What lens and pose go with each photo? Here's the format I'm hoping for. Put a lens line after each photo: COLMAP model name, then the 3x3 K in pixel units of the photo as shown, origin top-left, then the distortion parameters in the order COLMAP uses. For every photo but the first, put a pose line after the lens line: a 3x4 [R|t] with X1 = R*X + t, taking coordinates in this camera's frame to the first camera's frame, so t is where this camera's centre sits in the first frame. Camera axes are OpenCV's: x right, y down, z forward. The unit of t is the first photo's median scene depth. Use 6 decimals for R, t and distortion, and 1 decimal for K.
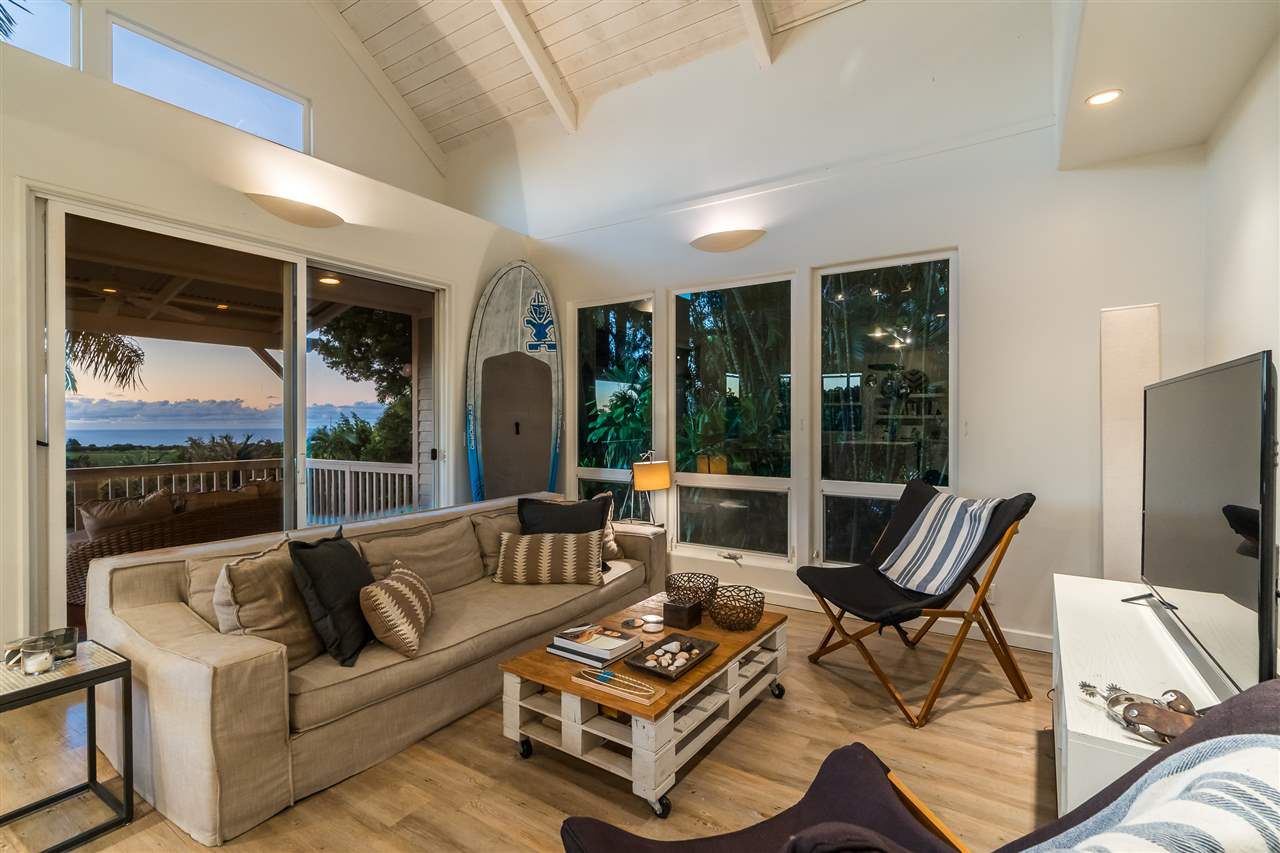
lens RADIAL K [[583.7, 0, 640.0], [0, 583.7, 426.5], [0, 0, 1]] dist [0.000209, 0.000063]
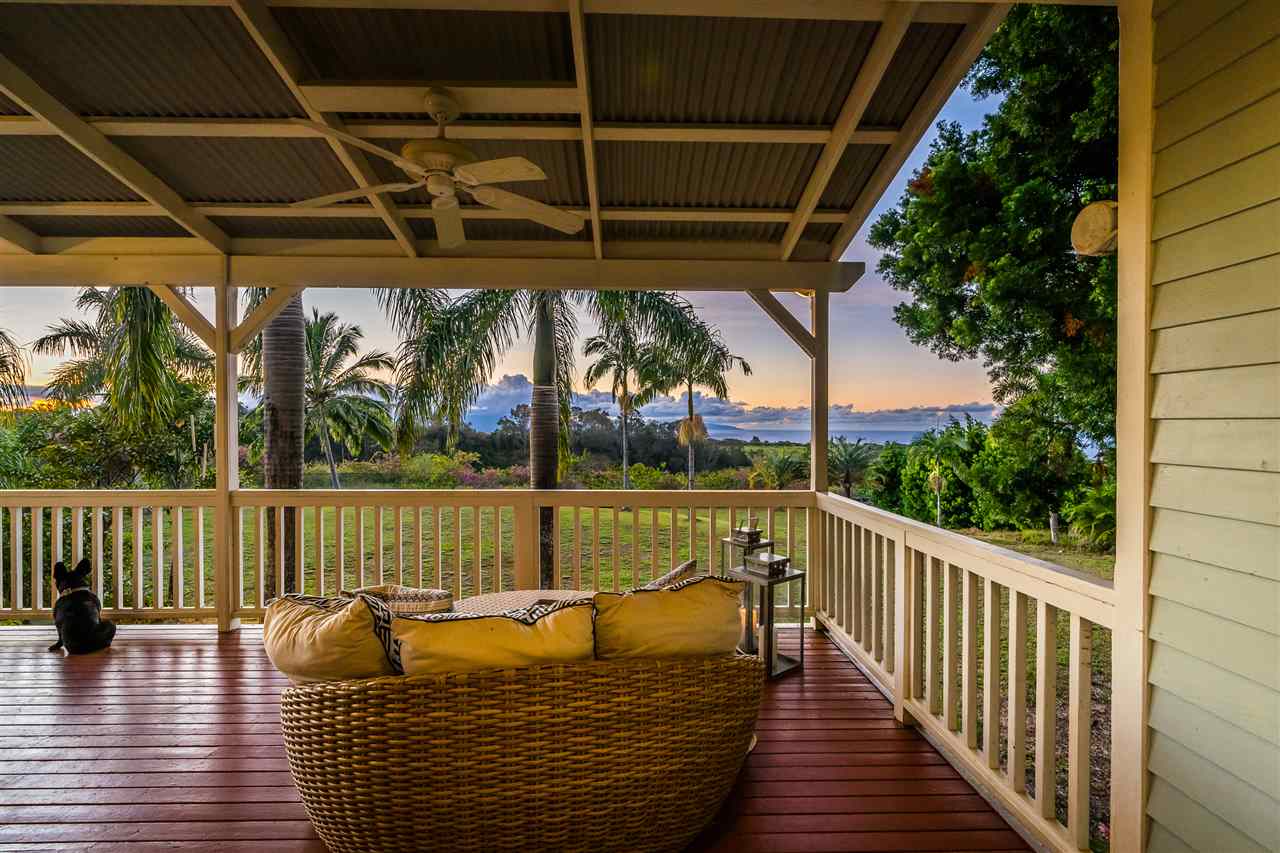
lens RADIAL K [[583.7, 0, 640.0], [0, 583.7, 426.5], [0, 0, 1]] dist [0.000209, 0.000063]
pose [[0.565595, 0.006959, -0.824654, -0.155131], [-0.010836, 0.999941, 0.001006, -0.002042], [0.824612, 0.008367, 0.565637, 0.358955]]
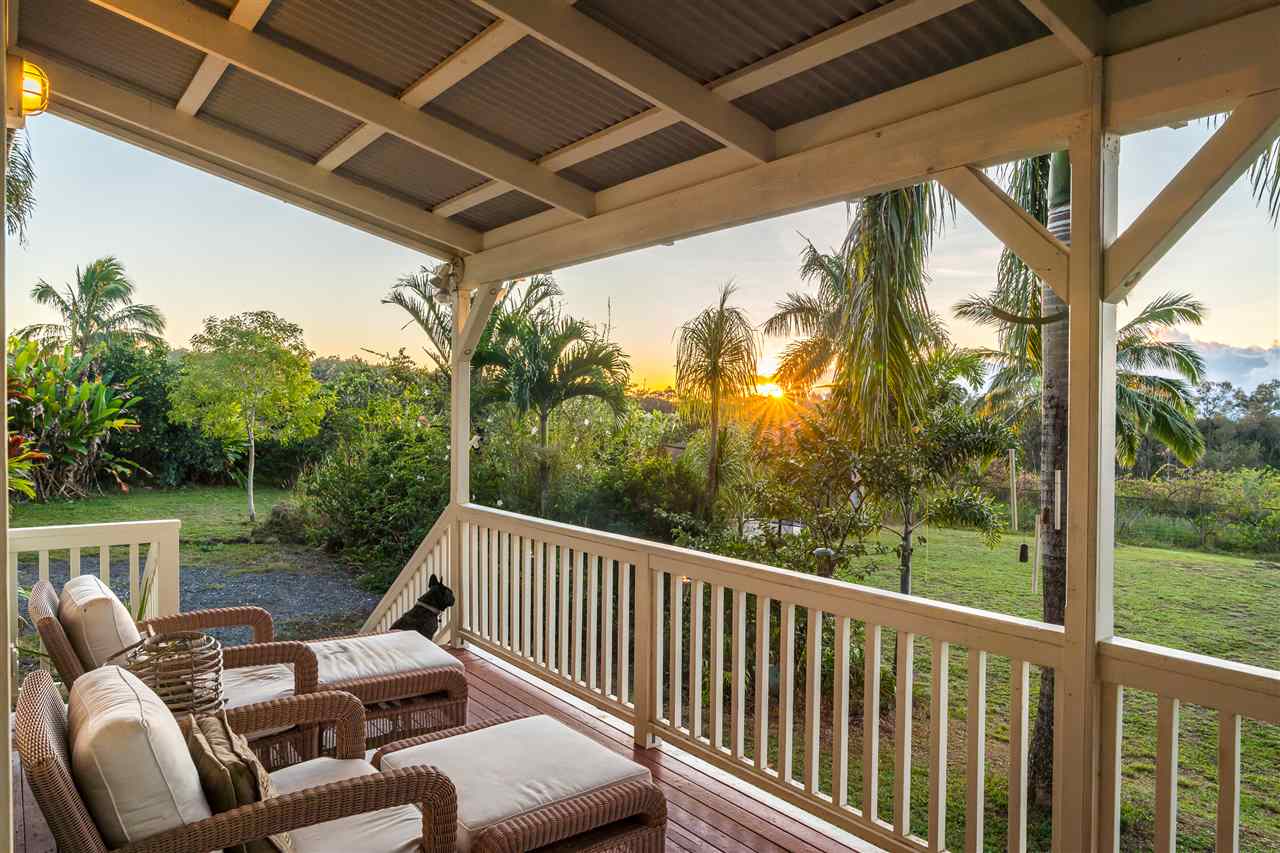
lens RADIAL K [[875.7, 0, 634.7], [0, 875.7, 426.6], [0, 0, 1]] dist [-0.009524, -0.003101]
pose [[-0.342767, 0.019376, -0.939221, -0.339352], [-0.015812, 0.999527, 0.026391, -0.015787], [0.939287, 0.023897, -0.342298, 0.321768]]
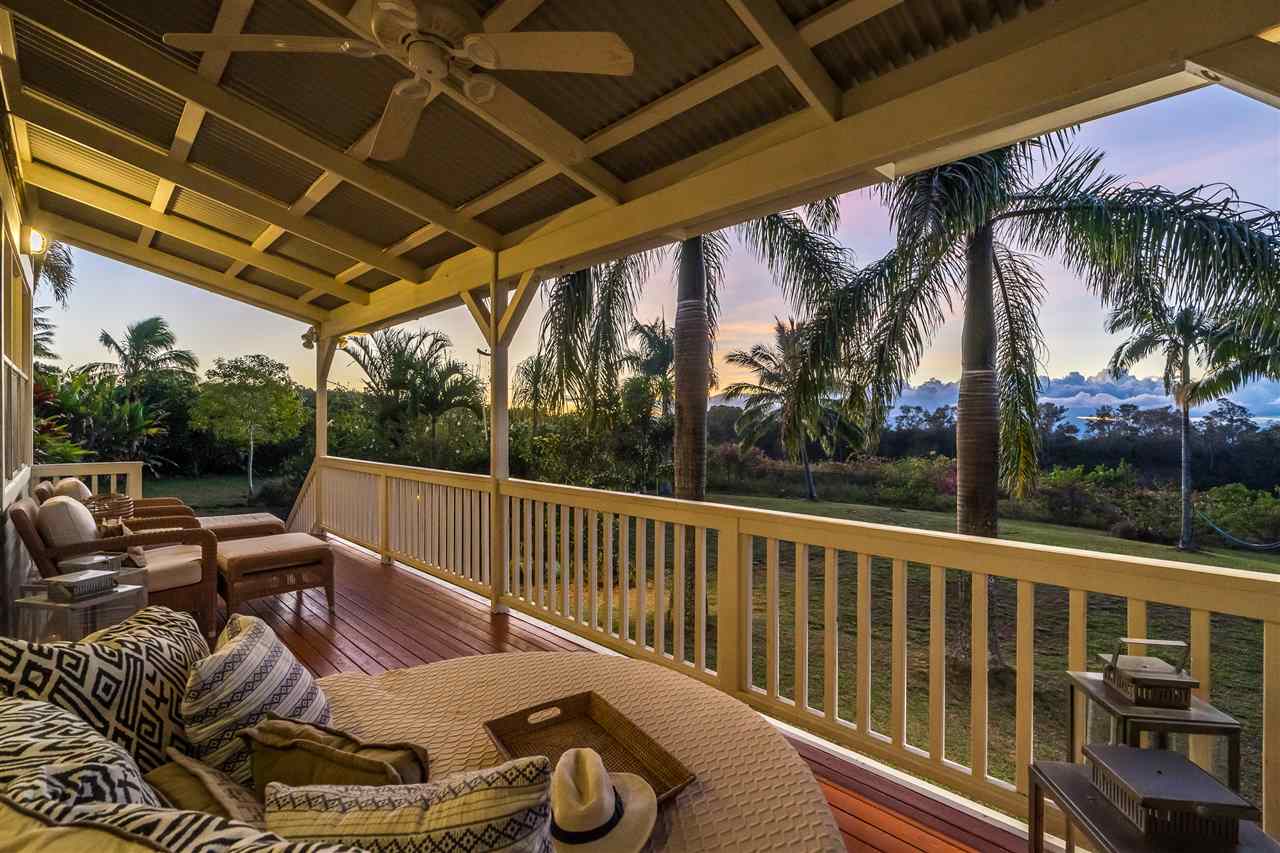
lens RADIAL K [[583.7, 0, 640.0], [0, 583.7, 426.5], [0, 0, 1]] dist [0.000209, 0.000063]
pose [[-0.203108, 0.004179, -0.979147, -0.242991], [-0.011102, 0.999917, 0.006571, 0.002677], [0.979093, 0.012205, -0.203045, 0.503112]]
